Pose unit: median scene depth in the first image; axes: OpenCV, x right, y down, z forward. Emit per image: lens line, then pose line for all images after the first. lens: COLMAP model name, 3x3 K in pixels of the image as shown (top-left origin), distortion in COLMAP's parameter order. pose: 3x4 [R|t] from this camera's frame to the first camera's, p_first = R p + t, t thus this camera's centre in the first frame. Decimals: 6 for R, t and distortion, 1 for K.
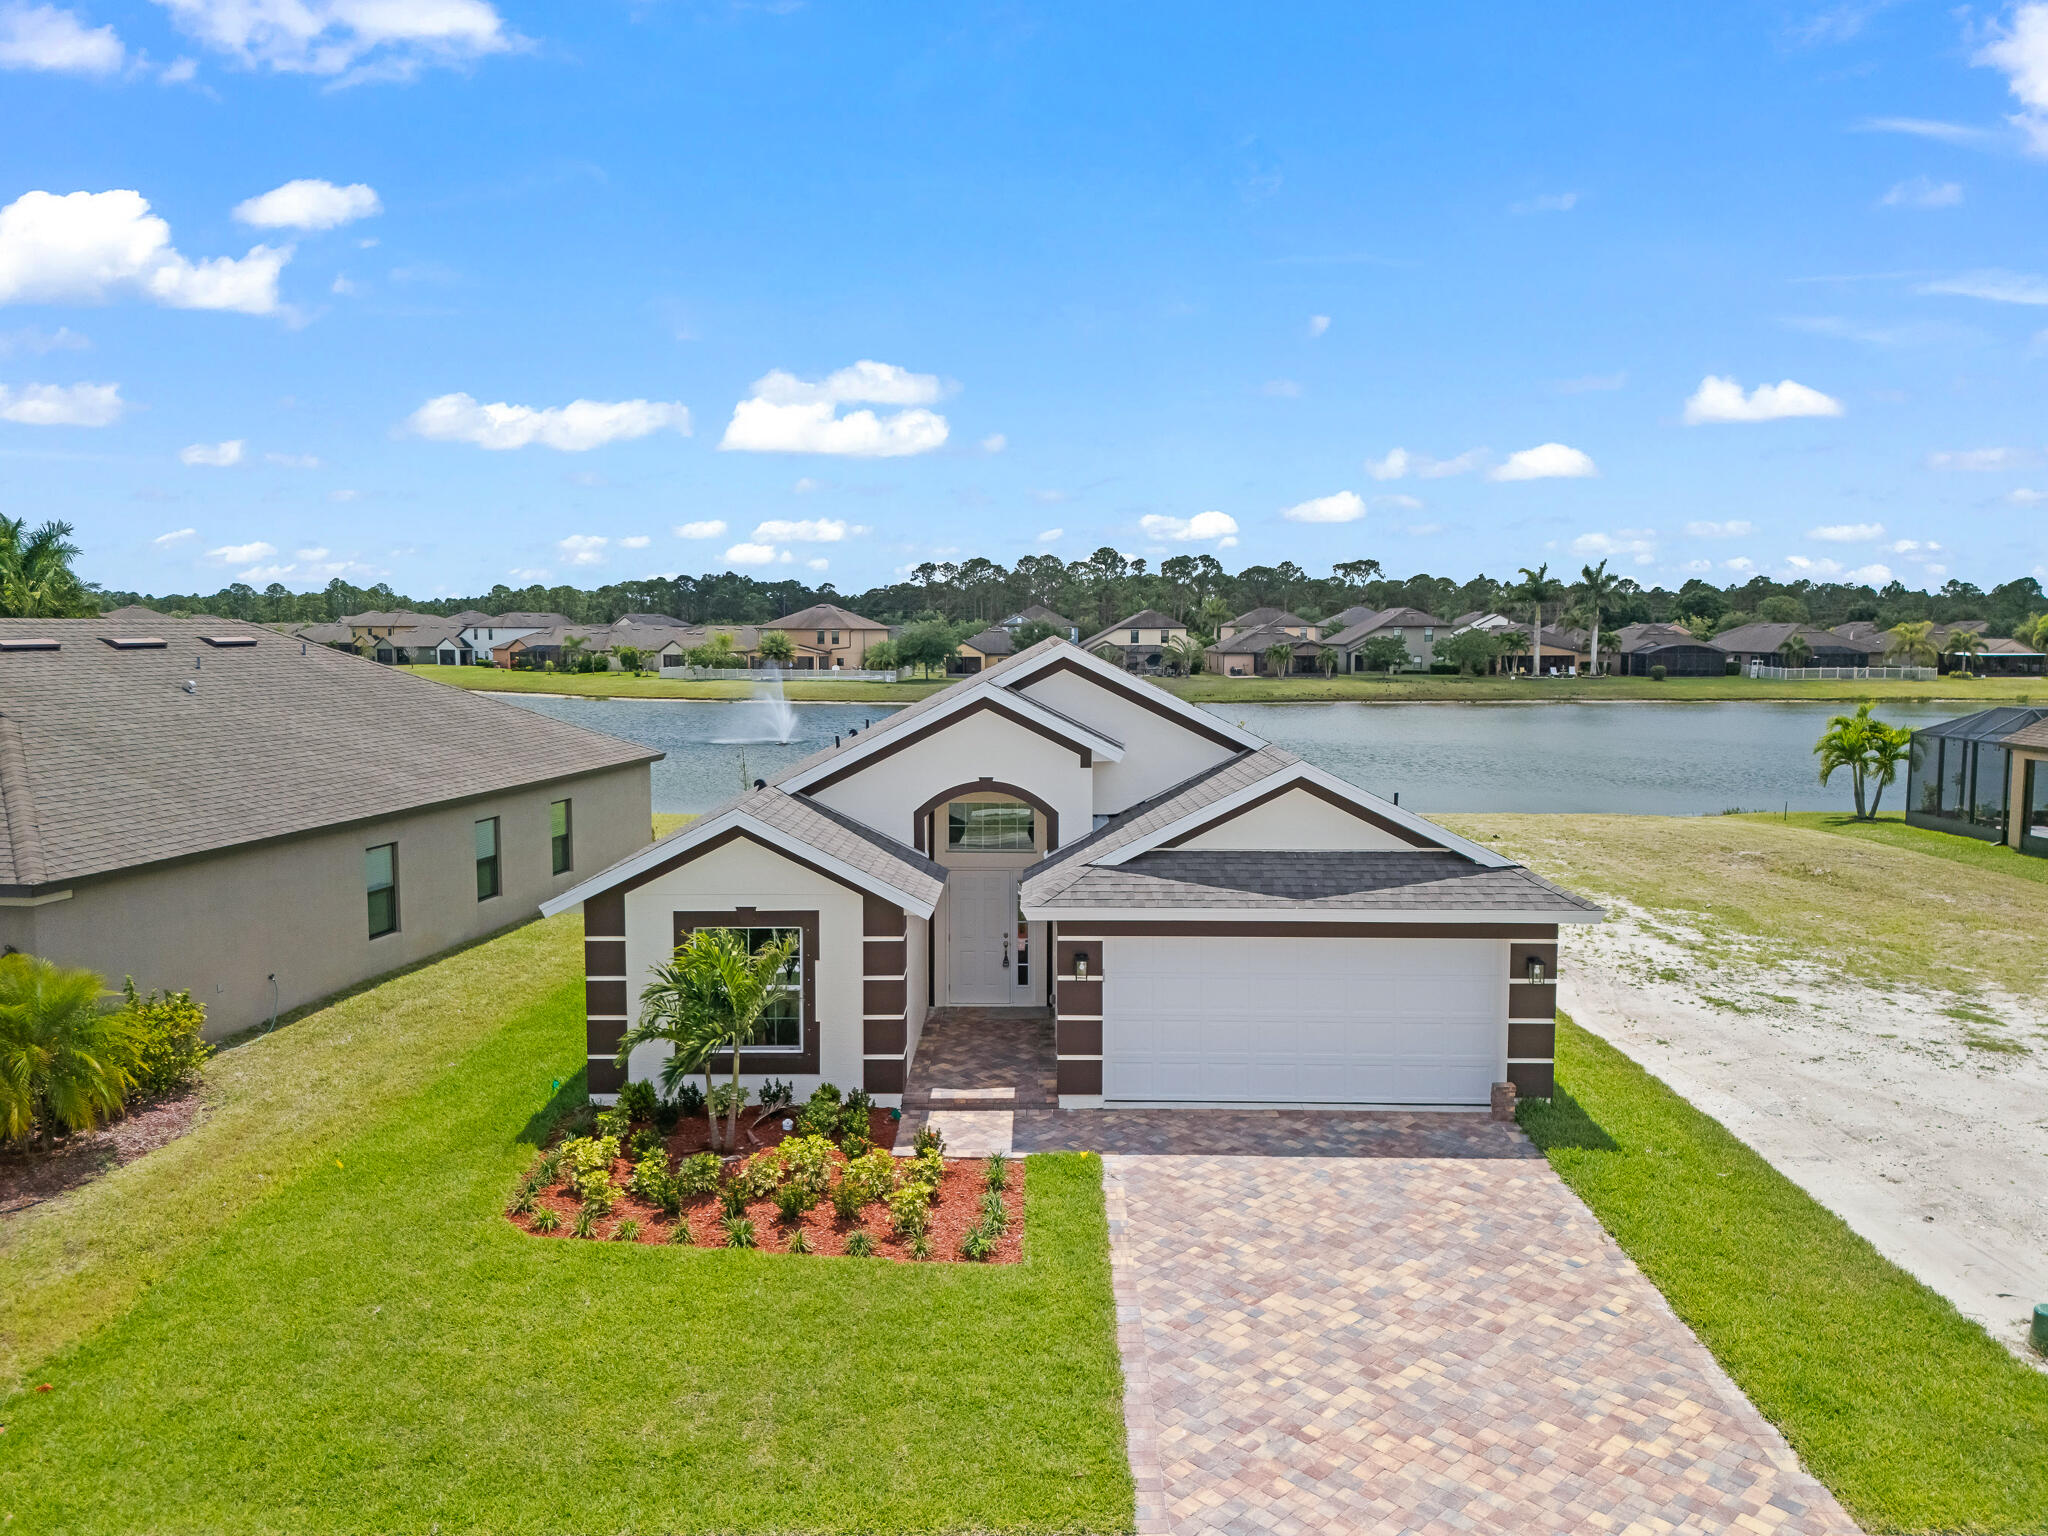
lens RADIAL K [[1498.3, 0, 1027.0], [0, 1498.3, 815.3], [0, 0, 1]] dist [0.075736, -0.061999]
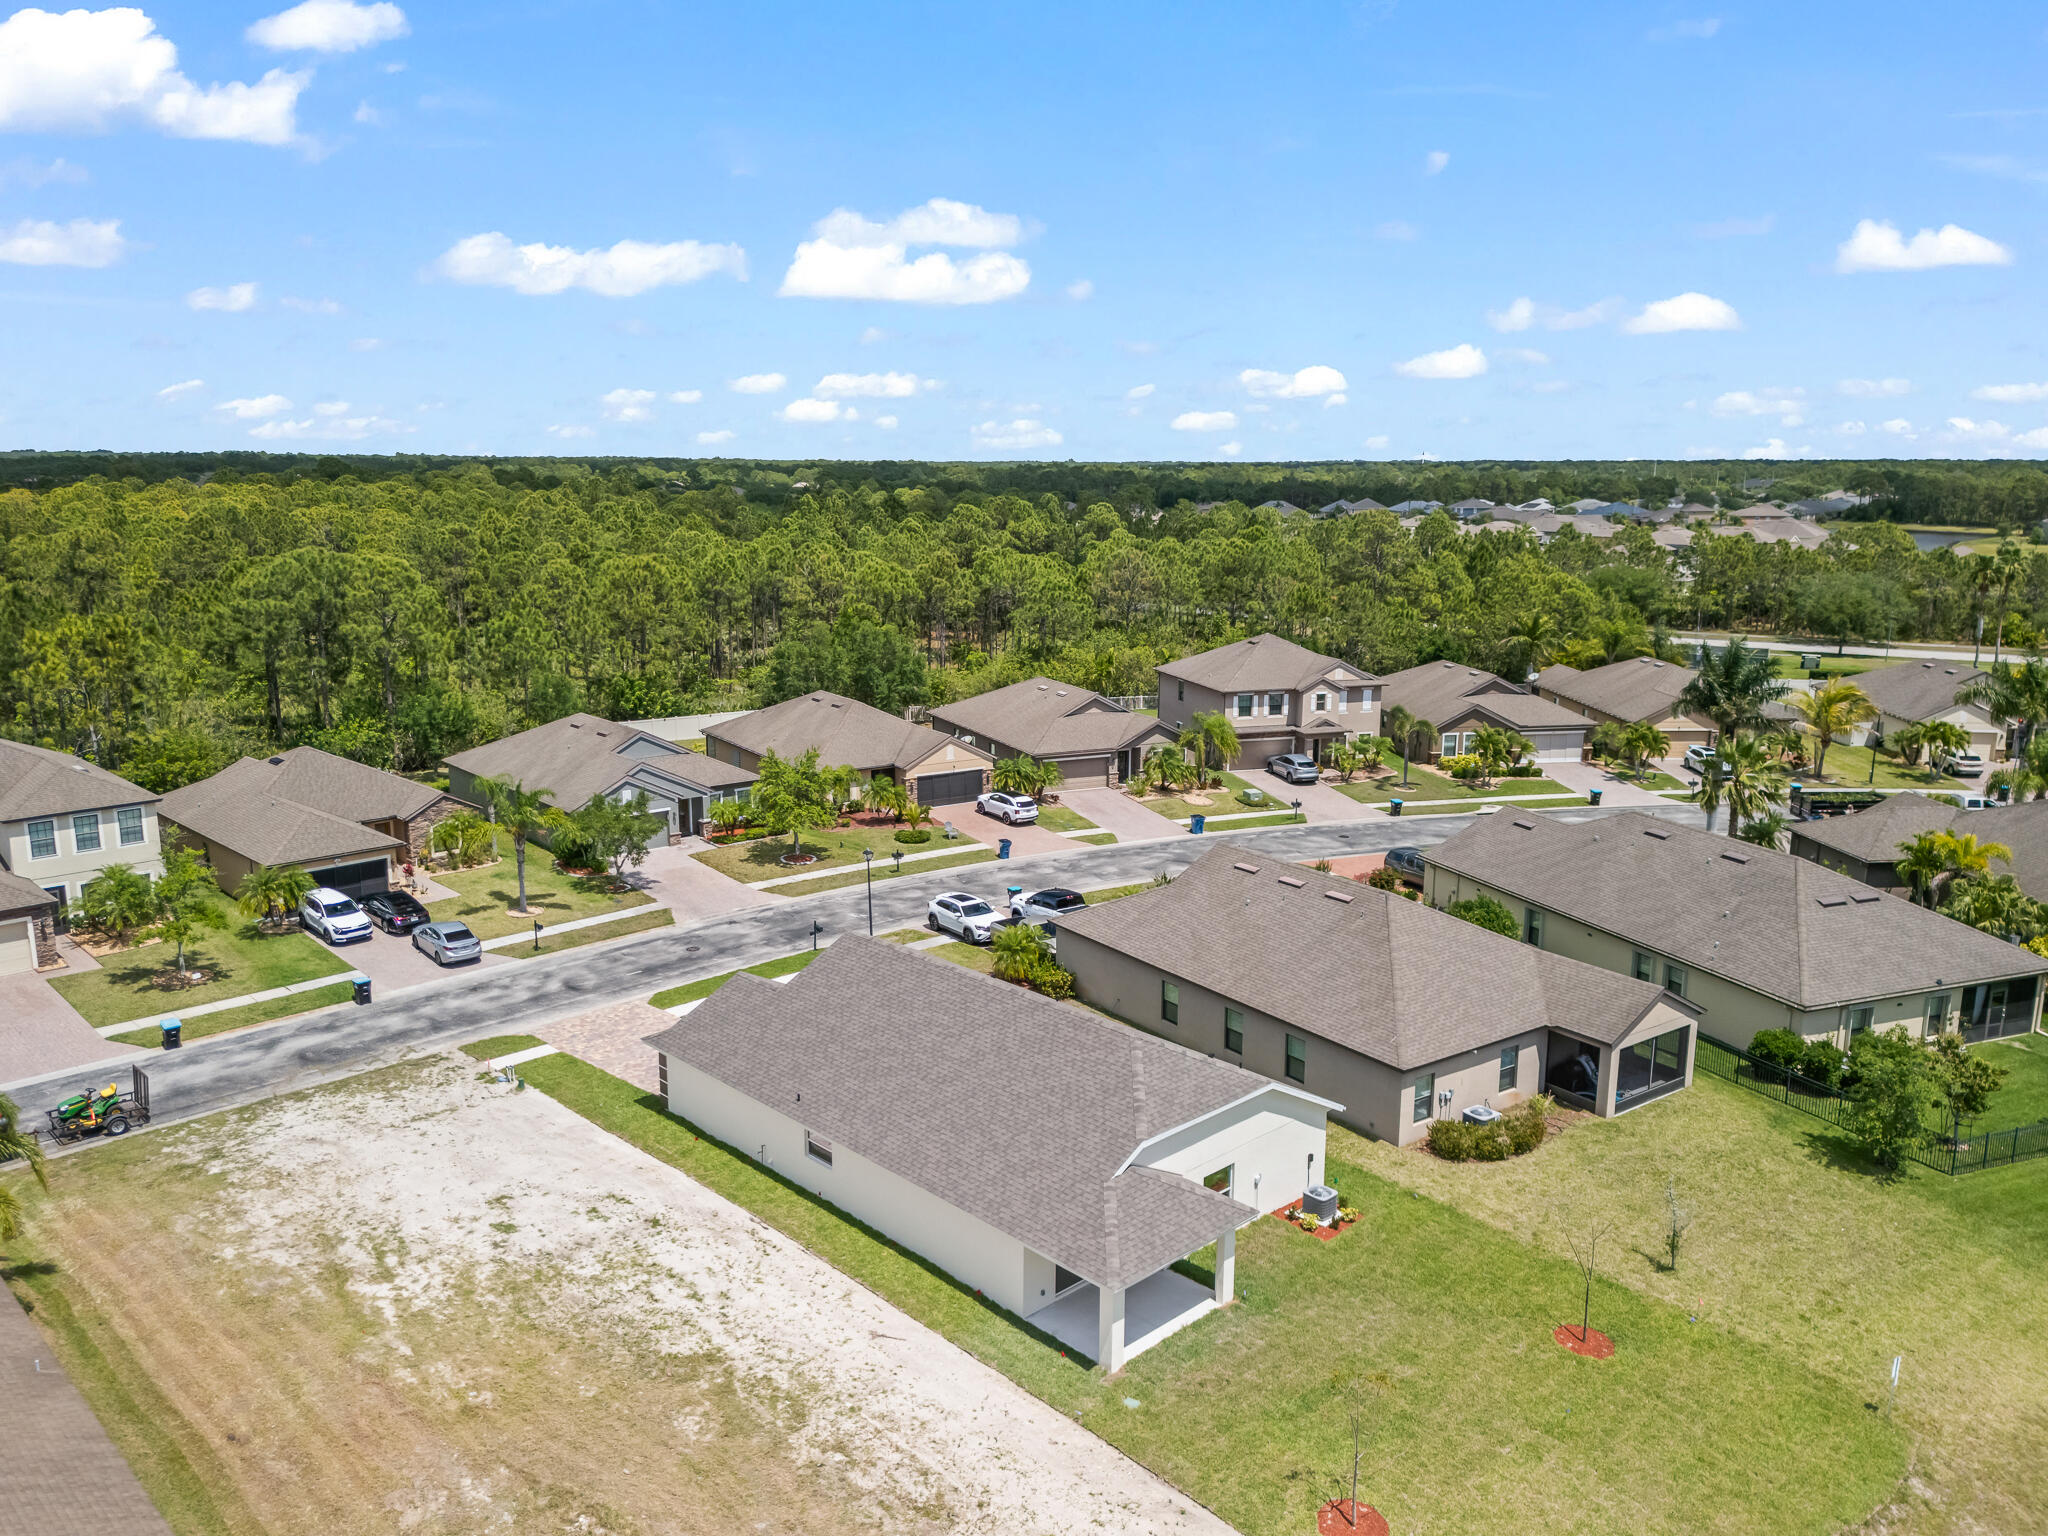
lens RADIAL K [[1498.3, 0, 1027.0], [0, 1498.3, 815.3], [0, 0, 1]] dist [0.075736, -0.061999]
pose [[-0.712476, 0.159663, -0.683291, 1.729282], [-0.092033, 0.944095, 0.316568, -1.295073], [0.695635, 0.288432, -0.657950, 3.236045]]
